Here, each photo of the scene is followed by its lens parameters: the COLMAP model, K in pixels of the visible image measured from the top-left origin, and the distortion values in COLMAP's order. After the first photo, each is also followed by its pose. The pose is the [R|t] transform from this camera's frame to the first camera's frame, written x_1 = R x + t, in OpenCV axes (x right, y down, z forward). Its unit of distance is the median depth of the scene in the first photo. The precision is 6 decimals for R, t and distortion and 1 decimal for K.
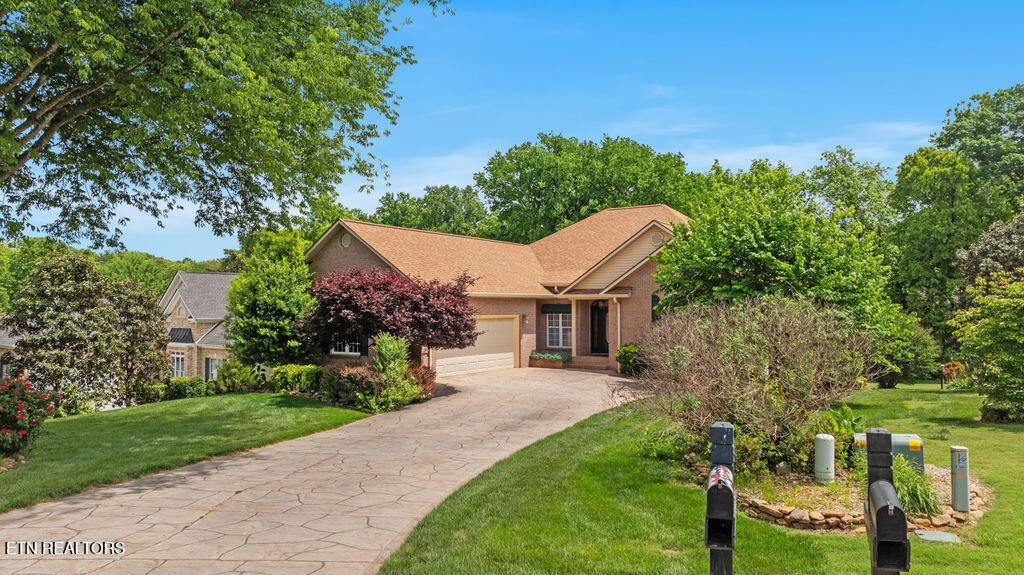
lens RADIAL K [[734.7, 0, 512.0], [0, 734.7, 287.5], [0, 0, 1]] dist [0.001978, -0.121040]
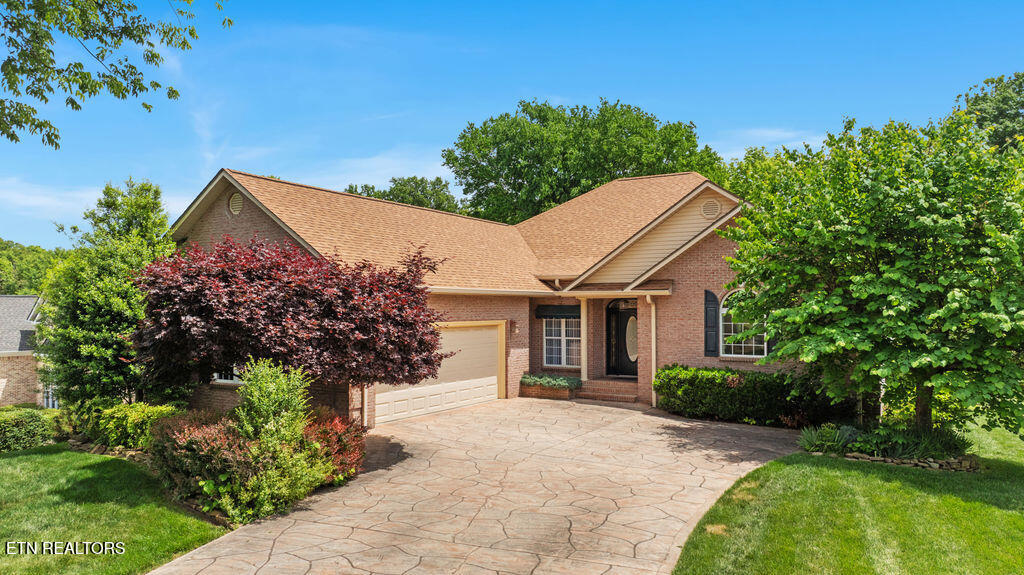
lens RADIAL K [[734.7, 0, 512.0], [0, 734.7, 287.5], [0, 0, 1]] dist [0.001978, -0.121040]
pose [[0.999185, 0.002322, 0.040307, -0.012160], [-0.002301, 0.999997, -0.000566, 0.007128], [-0.040308, 0.000473, 0.999187, 0.333510]]
